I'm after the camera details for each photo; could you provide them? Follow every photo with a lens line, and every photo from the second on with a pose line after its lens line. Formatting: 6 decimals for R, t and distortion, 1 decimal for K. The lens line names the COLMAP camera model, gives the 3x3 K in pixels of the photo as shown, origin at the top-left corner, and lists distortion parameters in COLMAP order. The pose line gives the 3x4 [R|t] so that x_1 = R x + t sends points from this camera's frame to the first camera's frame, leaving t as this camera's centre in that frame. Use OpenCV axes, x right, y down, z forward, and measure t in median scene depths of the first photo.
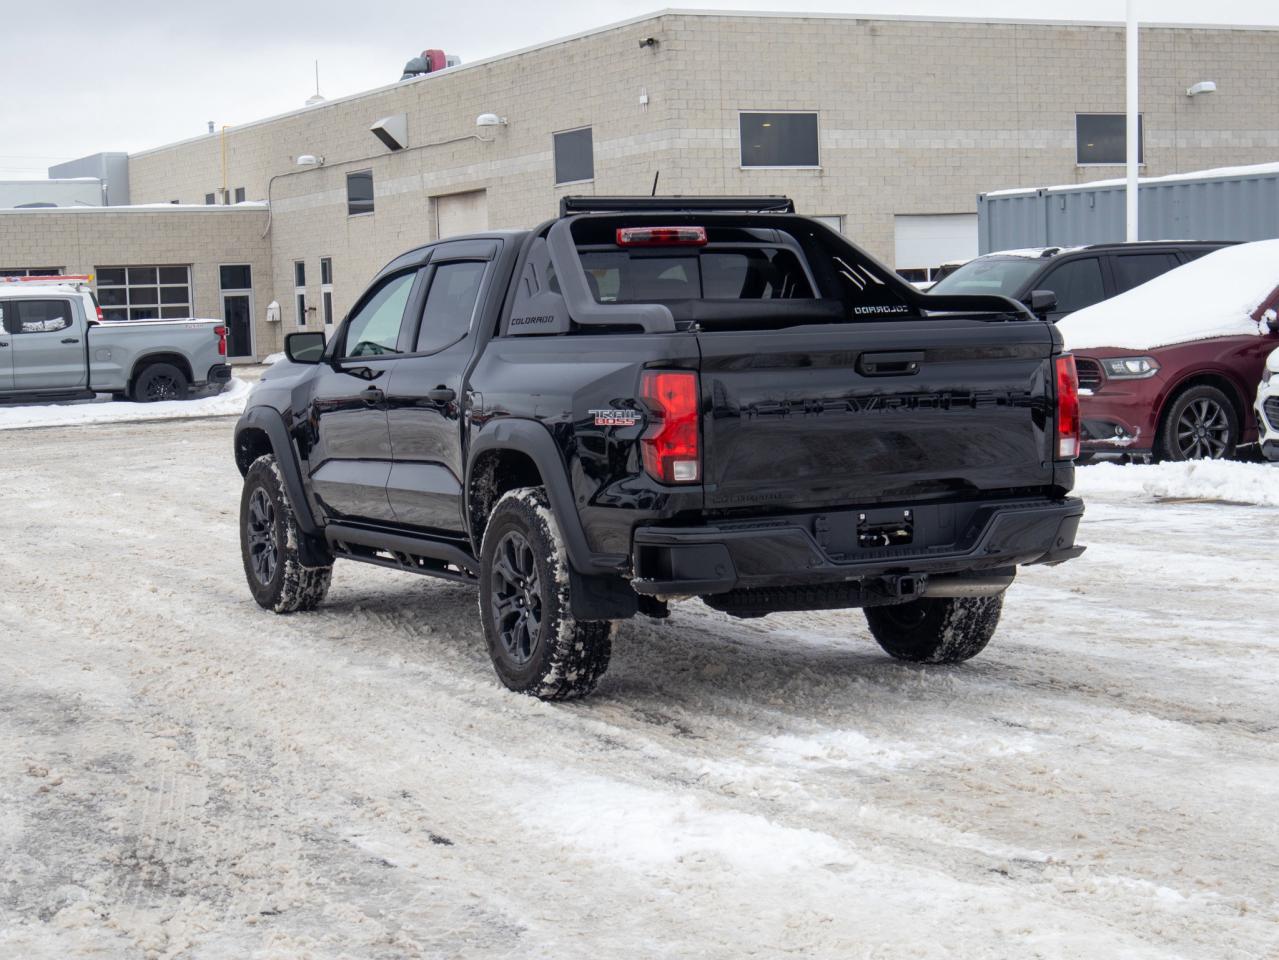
lens RADIAL K [[2418.0, 0, 639.5], [0, 2418.0, 480.0], [0, 0, 1]] dist [-0.015322, 0.043723]
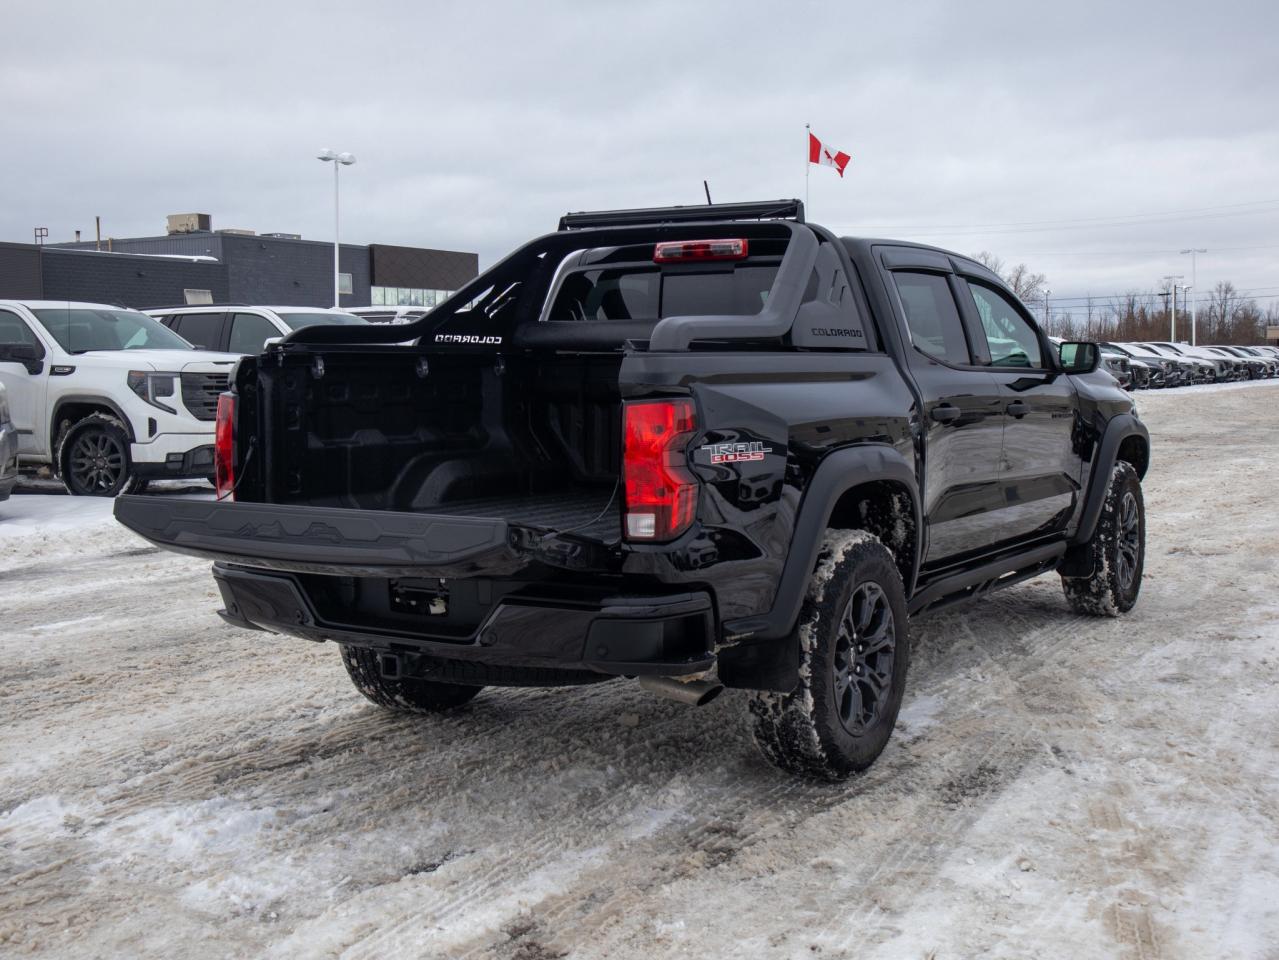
lens RADIAL K [[1553.0, 0, 619.8], [0, 1553.0, 483.8], [0, 0, 1]] dist [-0.022115, 0.089043]
pose [[0.538228, 0.097994, -0.837083, 0.140344], [-0.066068, 0.995067, 0.074008, -0.014991], [0.840205, 0.015472, 0.542047, 0.182114]]
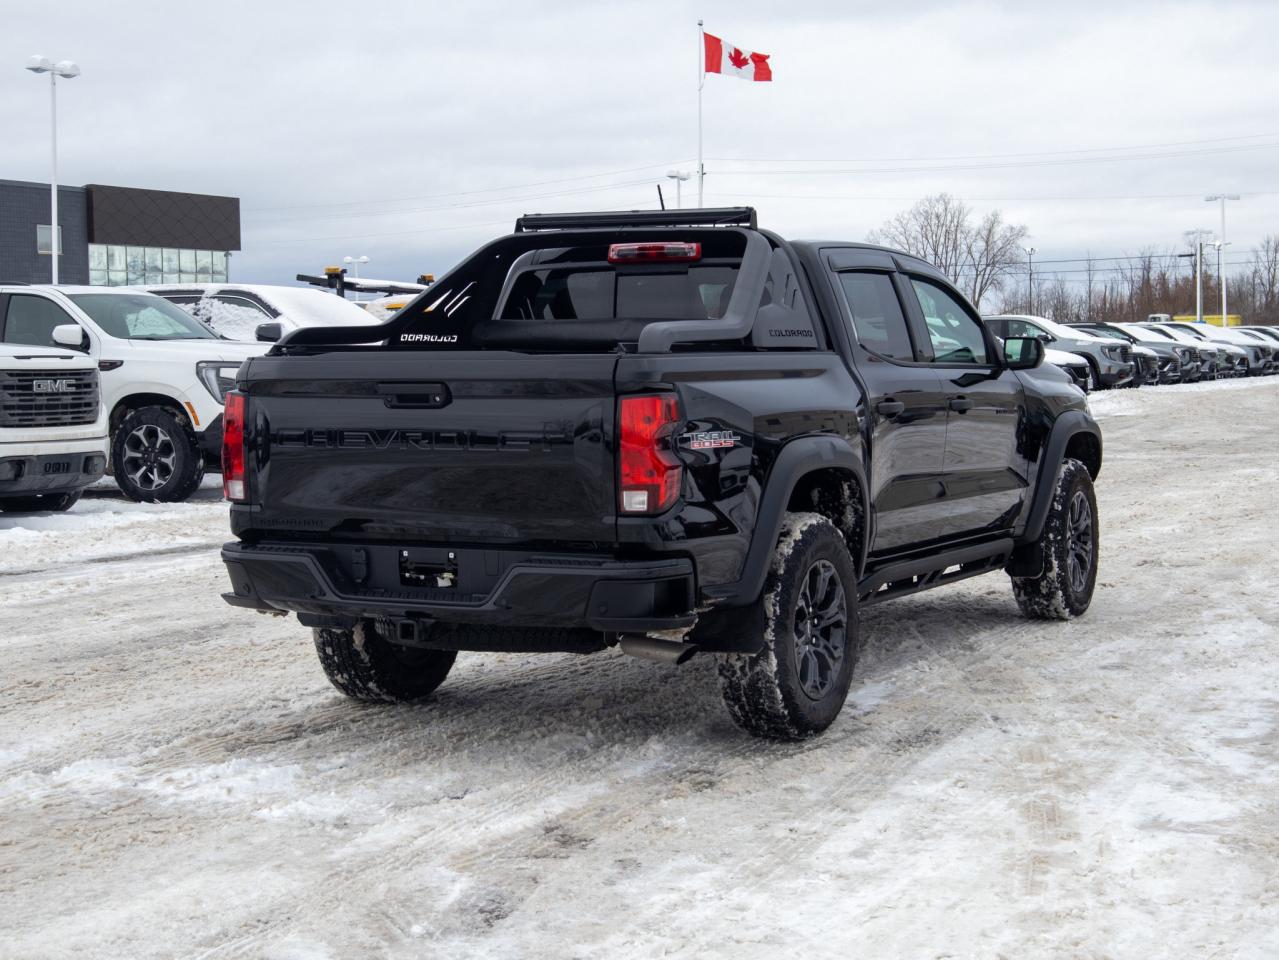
lens RADIAL K [[2241.8, 0, 602.6], [0, 2241.8, 476.5], [0, 0, 1]] dist [0.029300, 0.024175]
pose [[0.602699, 0.075870, -0.794354, 0.199625], [-0.062885, 0.996890, 0.047501, -0.014767], [0.795487, 0.021324, 0.605595, 0.124141]]
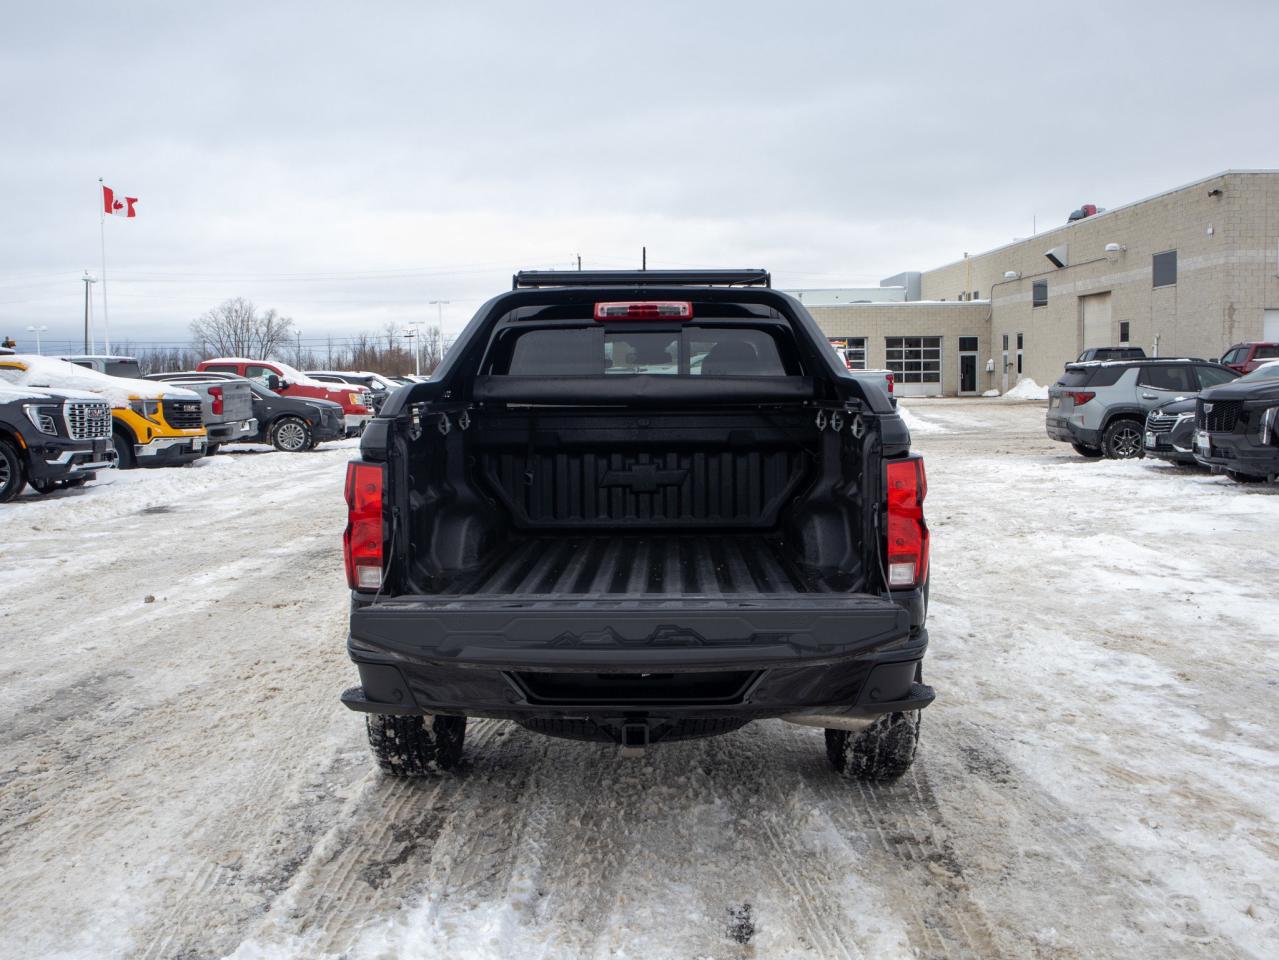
lens RADIAL K [[1314.2, 0, 639.5], [0, 1314.2, 480.0], [0, 0, 1]] dist [-0.046703, 0.035673]
pose [[0.893271, 0.058170, -0.445739, 0.071863], [-0.049021, 0.998284, 0.032040, -0.013366], [0.446838, -0.006770, 0.894589, 0.141603]]
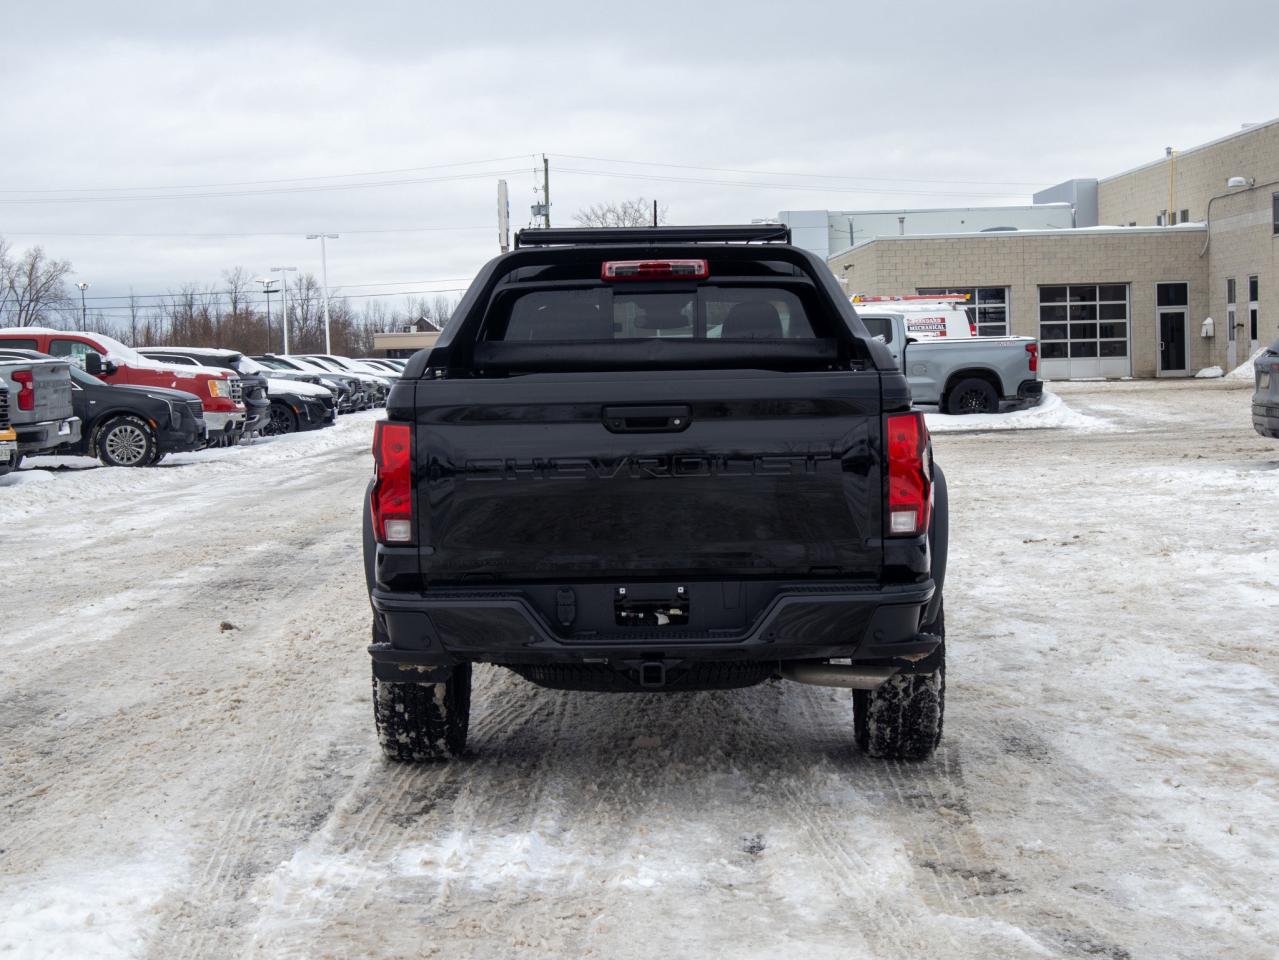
lens RADIAL K [[2193.2, 0, 639.5], [0, 2193.2, 480.0], [0, 0, 1]] dist [0.069471, 0.026802]
pose [[0.892150, 0.039724, -0.449990, 0.108259], [-0.039047, 0.999179, 0.010792, -0.008086], [0.450049, 0.007943, 0.892968, 0.068084]]
